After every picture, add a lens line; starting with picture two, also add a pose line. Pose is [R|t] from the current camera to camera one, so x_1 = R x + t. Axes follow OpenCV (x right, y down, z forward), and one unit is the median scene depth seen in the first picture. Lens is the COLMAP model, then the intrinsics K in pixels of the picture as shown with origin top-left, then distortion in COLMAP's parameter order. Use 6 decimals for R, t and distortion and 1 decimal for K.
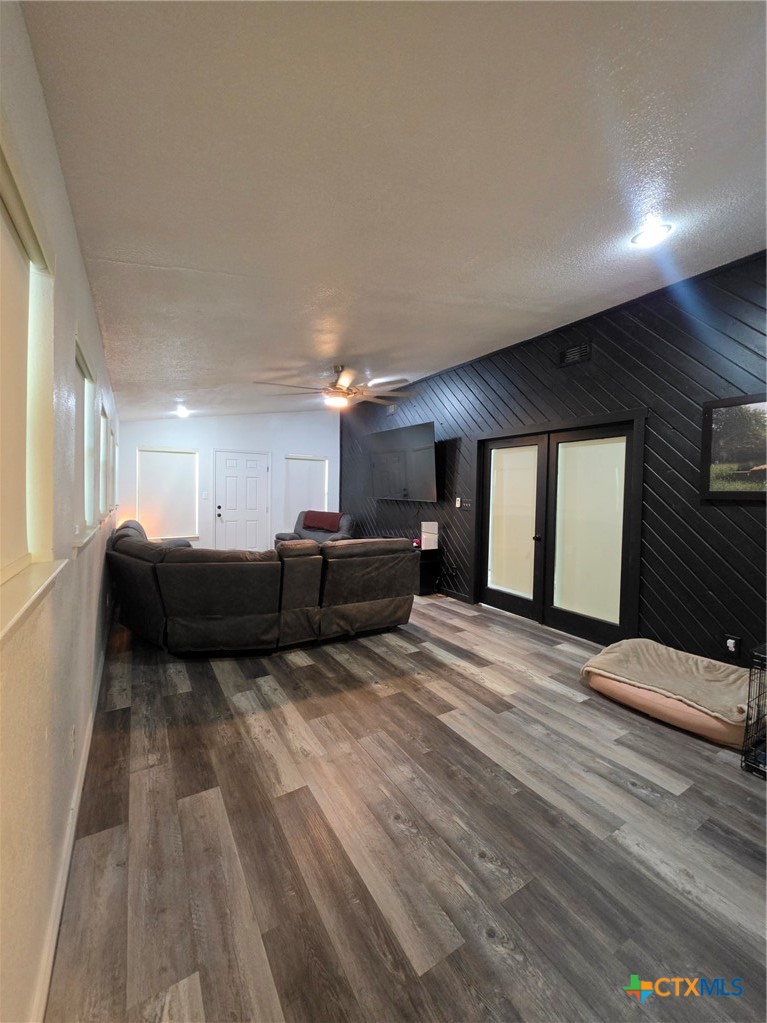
lens RADIAL K [[408.7, 0, 382.2], [0, 408.7, 504.6], [0, 0, 1]] dist [0.002263, -0.000284]
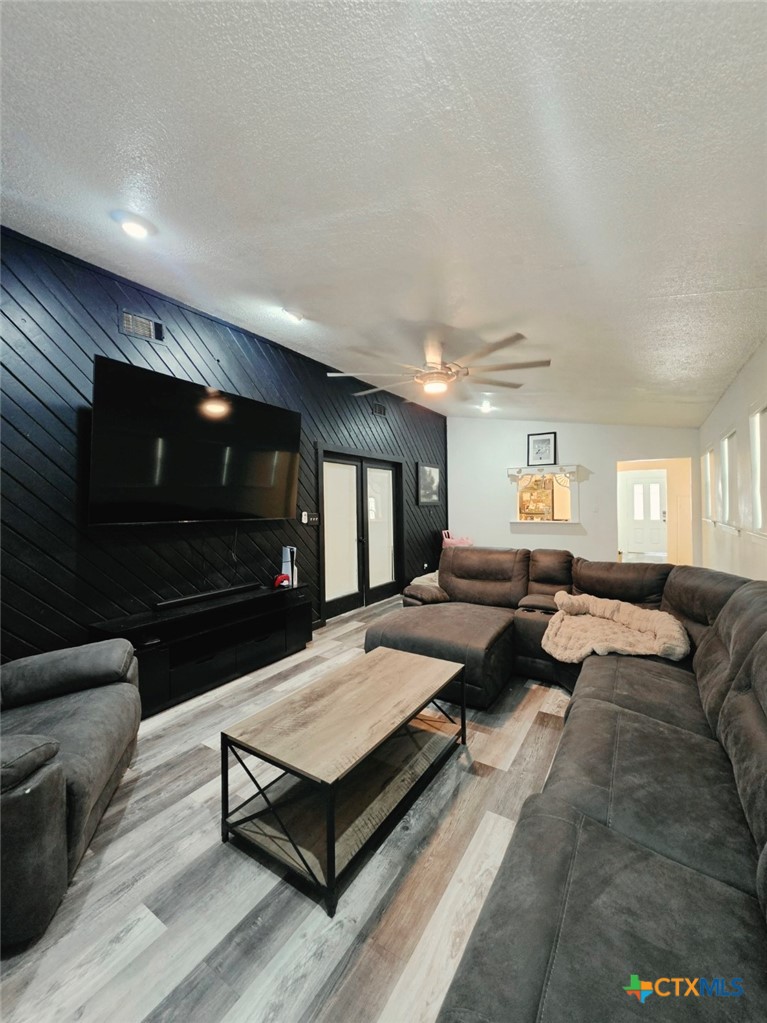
lens RADIAL K [[408.7, 0, 384.4], [0, 408.7, 507.8], [0, 0, 1]] dist [0.002263, -0.000284]
pose [[-0.433206, -0.029812, 0.900802, -1.073254], [0.022230, 0.998795, 0.043746, -0.097676], [-0.901021, 0.038976, -0.432022, 2.034462]]
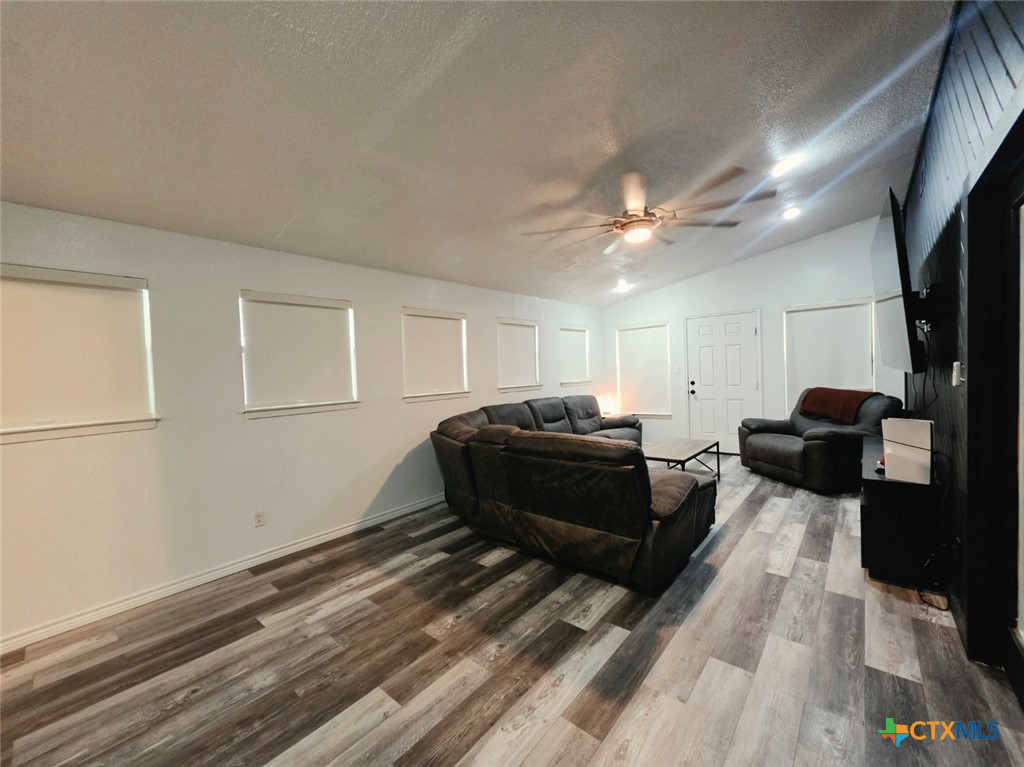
lens RADIAL K [[409.1, 0, 506.6], [0, 409.1, 381.9], [0, 0, 1]] dist [0.002263, -0.000284]
pose [[0.298345, -0.003965, -0.954450, 0.711995], [0.017321, 0.999849, 0.001260, -0.008627], [0.954301, -0.016908, 0.298369, 0.812967]]
